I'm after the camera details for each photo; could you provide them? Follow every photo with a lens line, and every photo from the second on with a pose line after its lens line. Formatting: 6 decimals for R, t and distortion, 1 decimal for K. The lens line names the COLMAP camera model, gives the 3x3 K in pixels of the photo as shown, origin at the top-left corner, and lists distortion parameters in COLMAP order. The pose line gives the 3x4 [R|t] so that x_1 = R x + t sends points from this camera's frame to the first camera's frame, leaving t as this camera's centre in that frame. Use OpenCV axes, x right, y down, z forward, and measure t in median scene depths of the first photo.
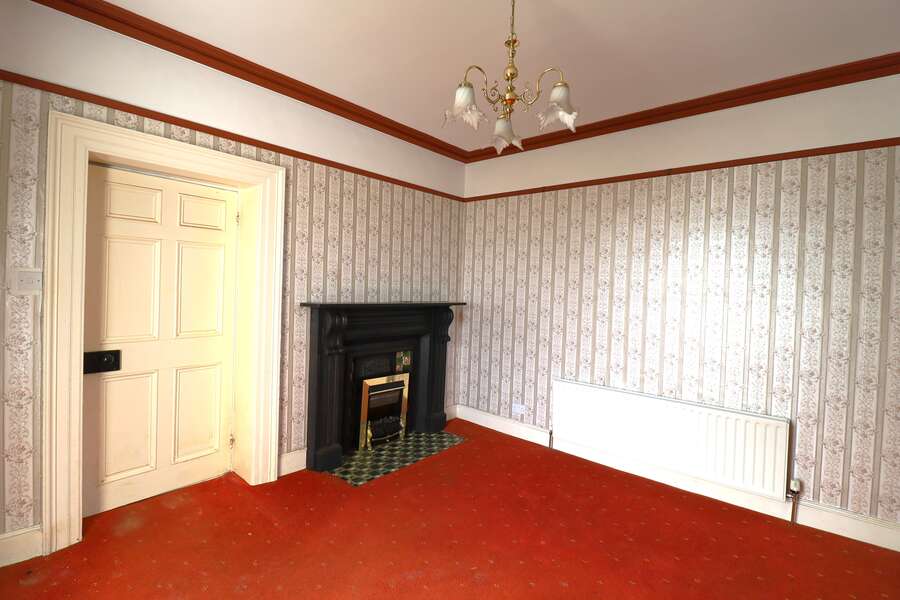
lens RADIAL K [[413.8, 0, 450.0], [0, 413.8, 292.0], [0, 0, 1]] dist [-0.006660, -0.008576]
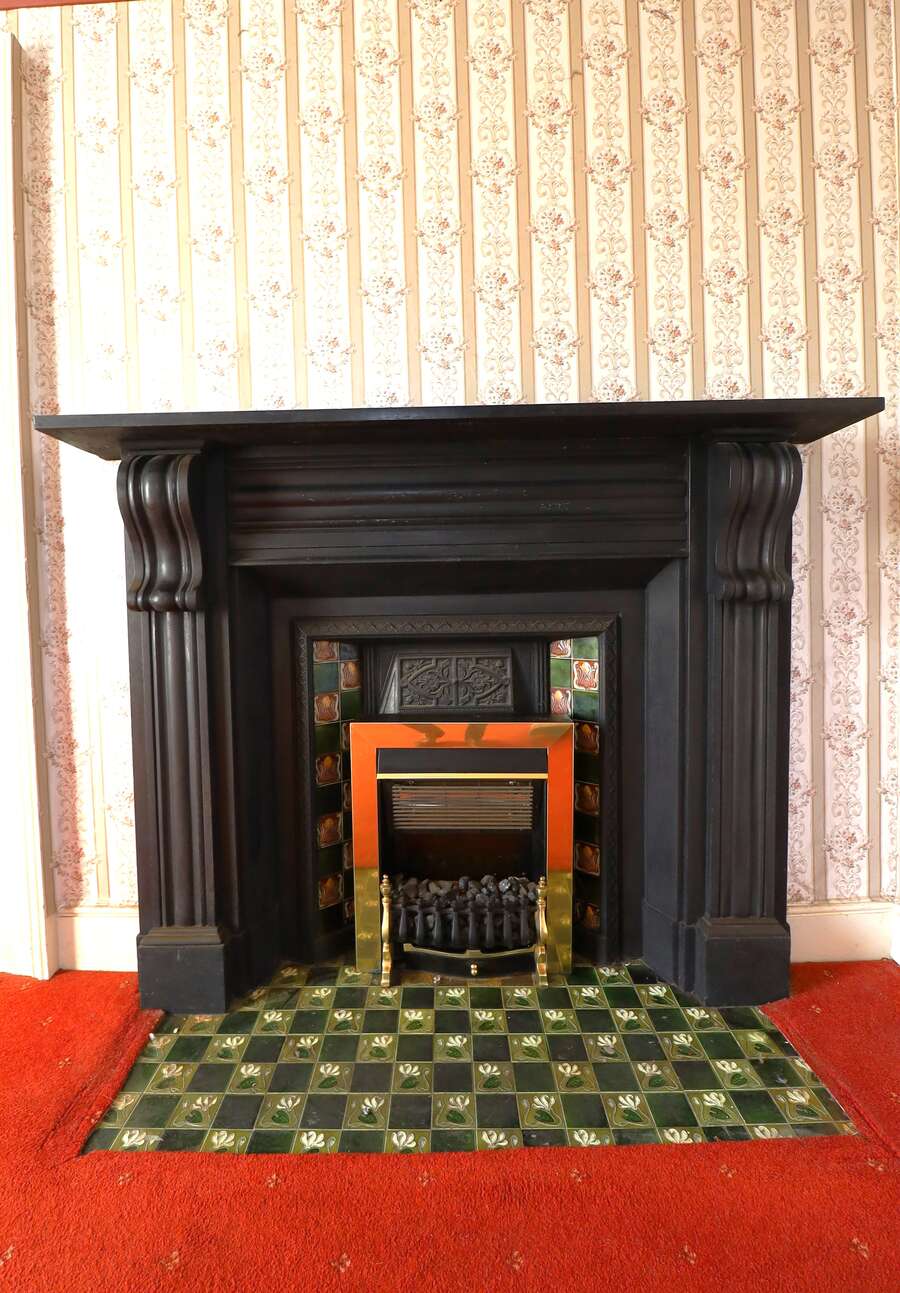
lens RADIAL K [[621.9, 0, 435.6], [0, 621.9, 621.1], [0, 0, 1]] dist [-0.007164, -0.001123]
pose [[0.651420, -0.017734, -0.758510, 0.151534], [0.030062, 0.999545, 0.002448, 0.156399], [0.758121, -0.024397, 0.651657, 0.823728]]
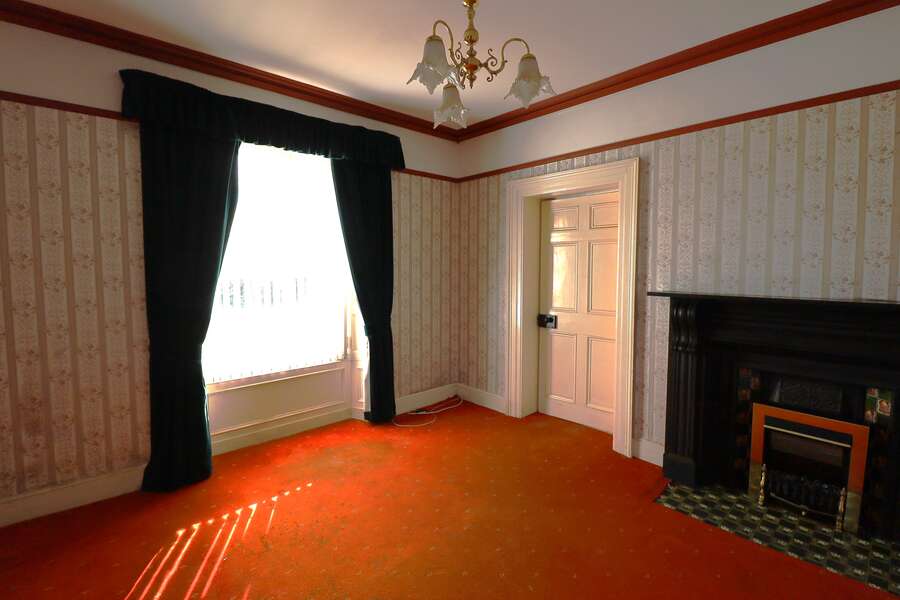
lens RADIAL K [[413.8, 0, 452.0], [0, 413.8, 294.0], [0, 0, 1]] dist [-0.006660, -0.008576]
pose [[-0.111695, 0.035396, -0.993112, 0.592969], [-0.015874, 0.999174, 0.037397, 0.004913], [0.993616, 0.019942, -0.111040, 0.585362]]
